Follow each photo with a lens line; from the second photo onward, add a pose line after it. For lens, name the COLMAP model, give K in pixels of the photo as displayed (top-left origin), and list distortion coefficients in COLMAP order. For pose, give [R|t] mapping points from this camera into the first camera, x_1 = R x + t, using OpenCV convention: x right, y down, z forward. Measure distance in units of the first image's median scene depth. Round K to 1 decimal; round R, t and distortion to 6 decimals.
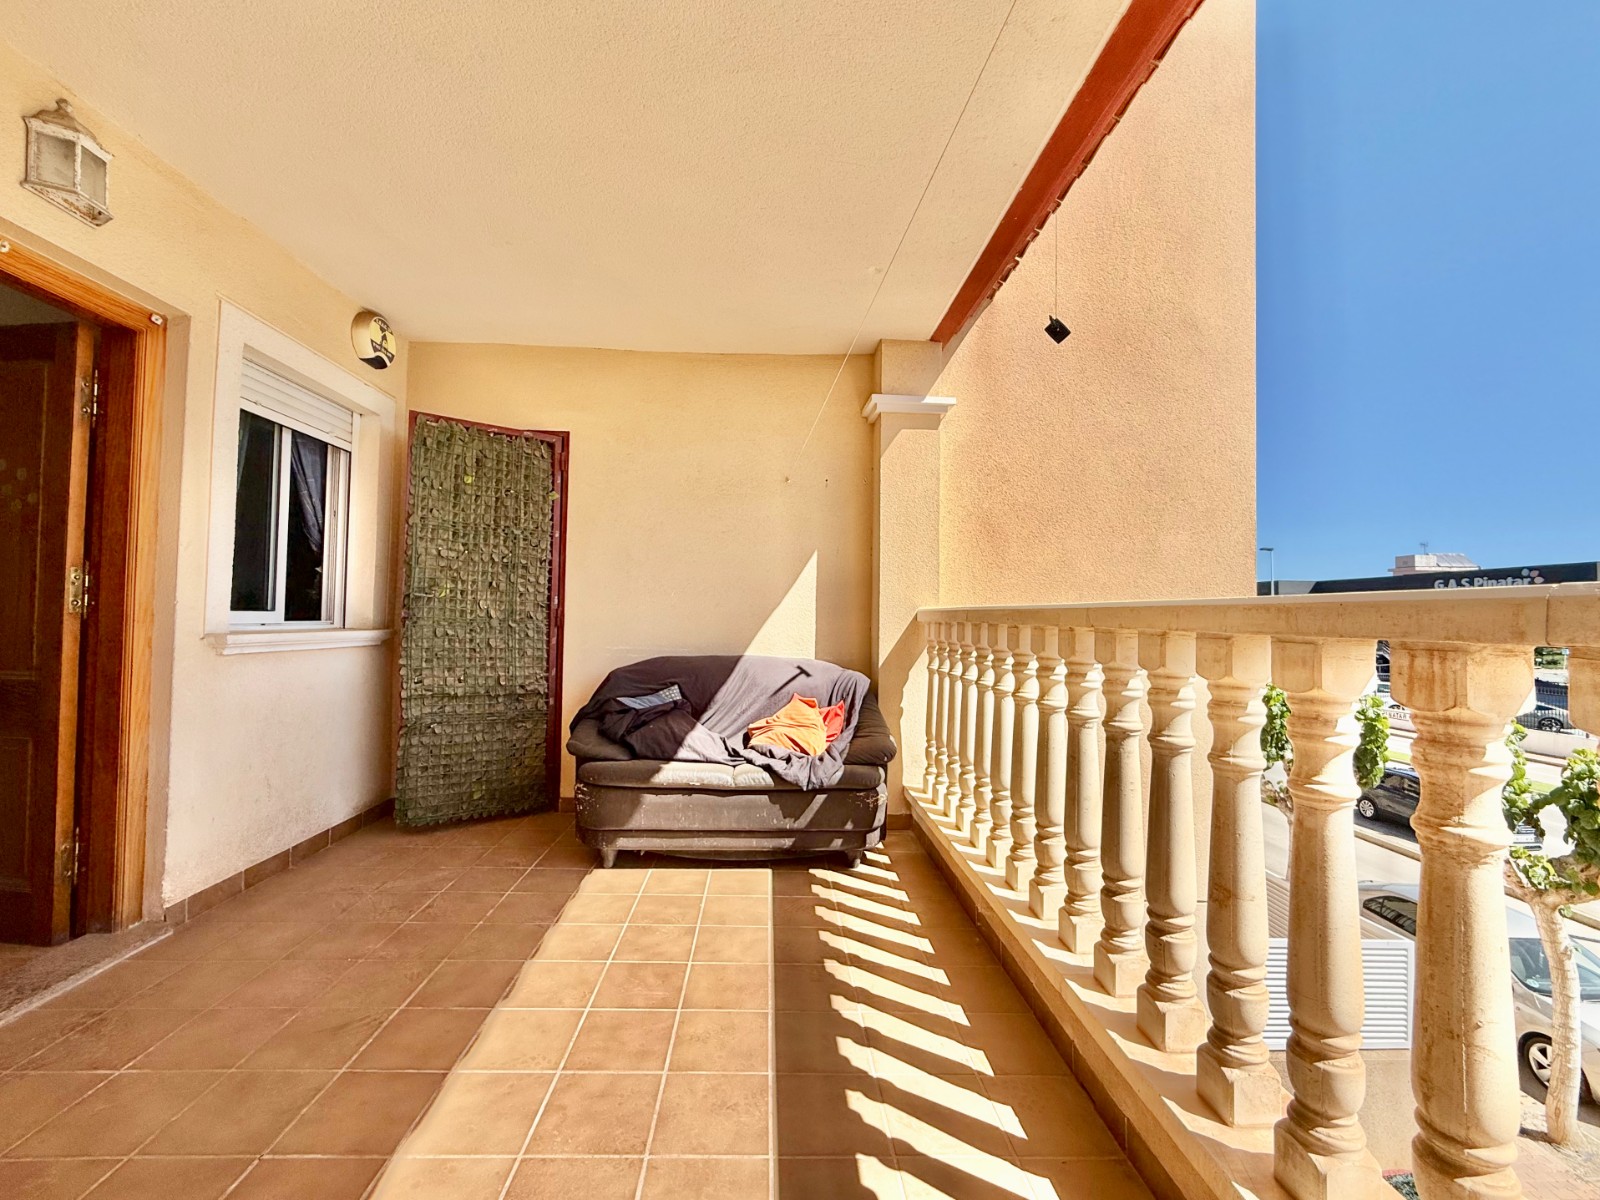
lens RADIAL K [[668.0, 0, 790.8], [0, 668.0, 599.1], [0, 0, 1]] dist [0.001226, 0.000144]
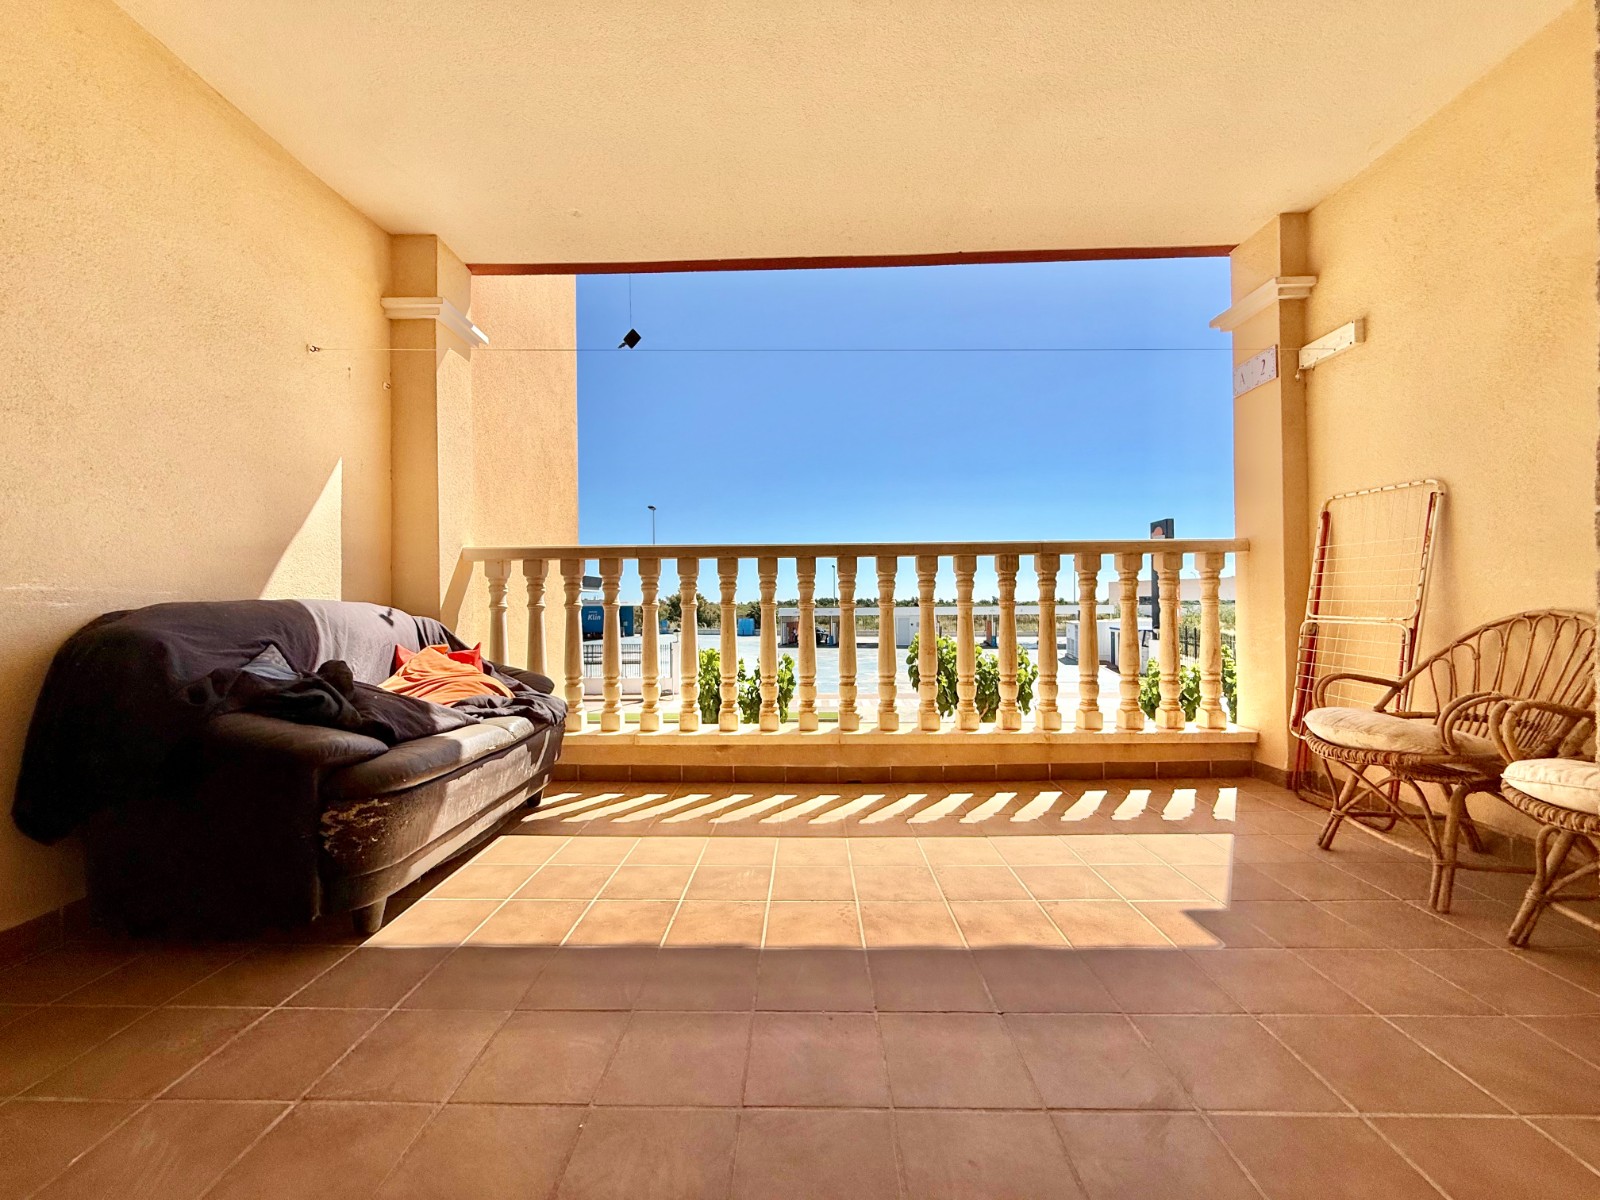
lens RADIAL K [[636.0, 0, 792.2], [0, 636.0, 597.0], [0, 0, 1]] dist [0.000514, -0.000079]
pose [[0.064193, -0.008283, 0.997903, -0.780818], [-0.014123, 0.999858, 0.009208, 0.081316], [-0.997838, -0.014685, 0.064067, 0.554358]]
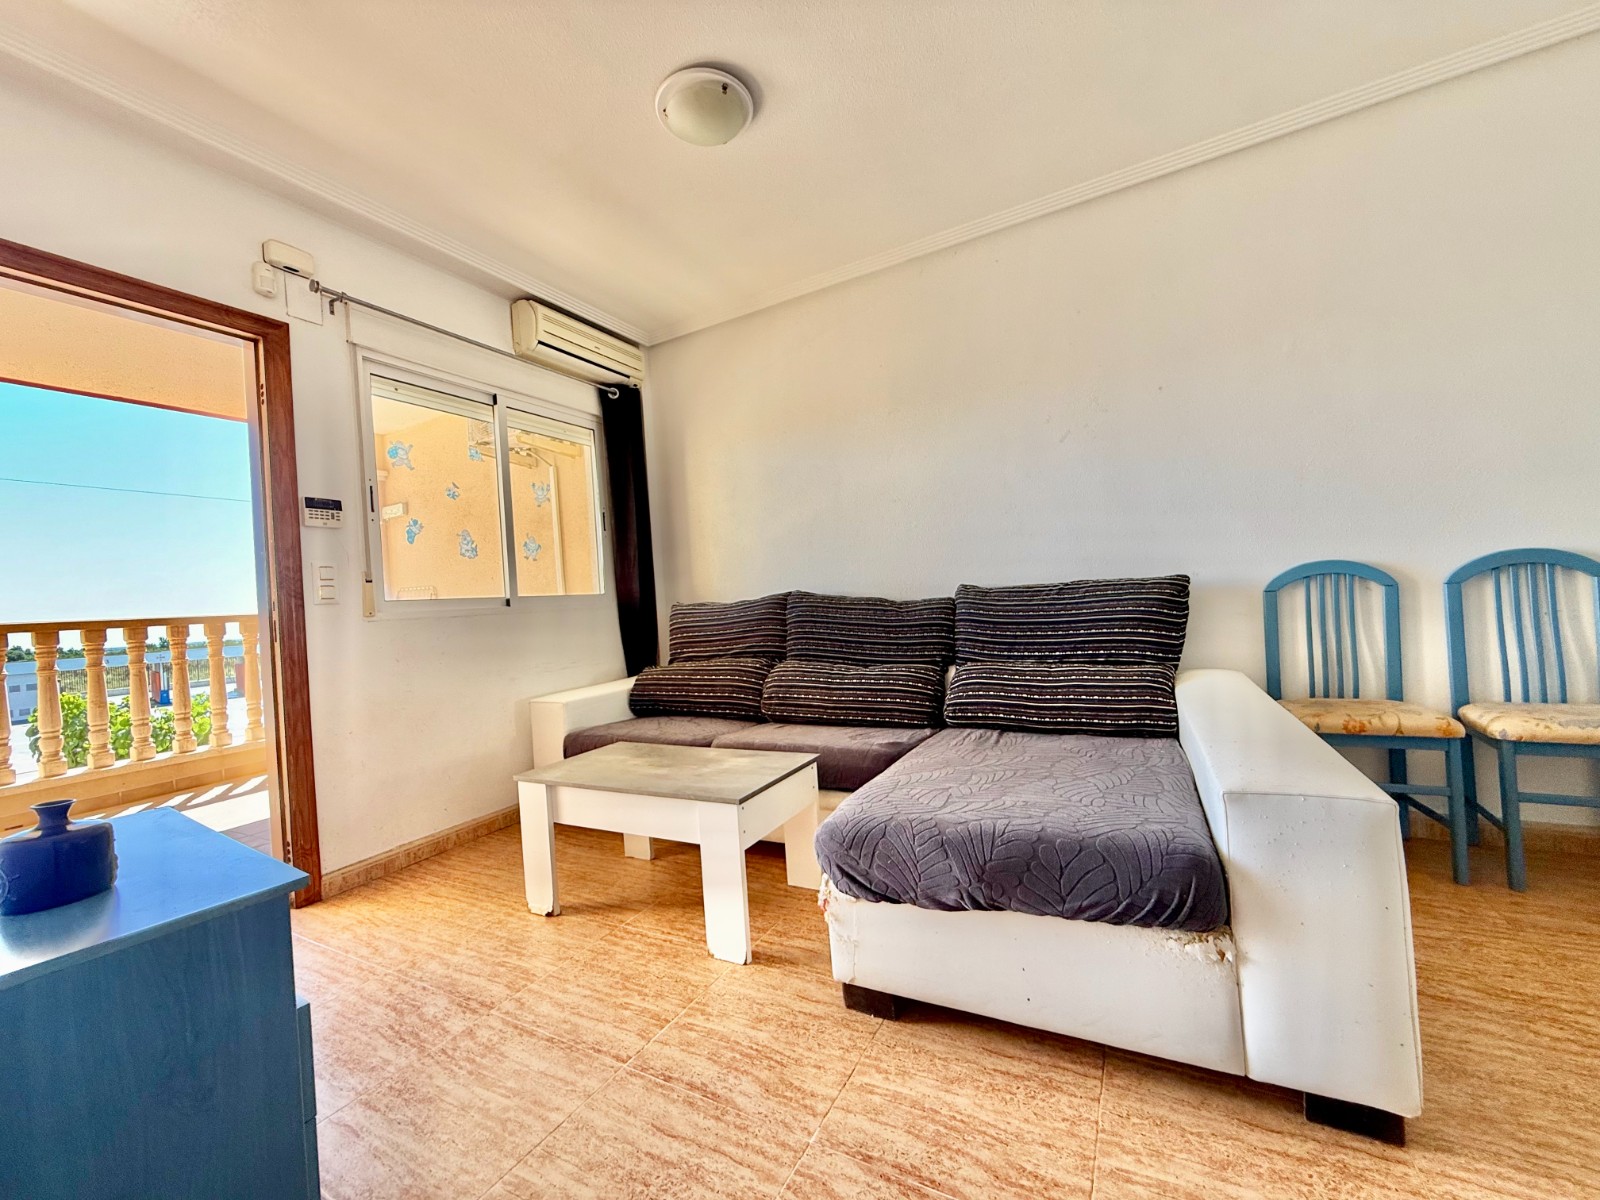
lens RADIAL K [[636.0, 0, 793.4], [0, 636.0, 598.2], [0, 0, 1]] dist [0.000514, -0.000079]
pose [[-0.853636, 0.042406, 0.519141, -1.629932], [0.038268, 0.999093, -0.018685, 0.034225], [-0.519463, 0.003917, -0.854484, 0.769917]]
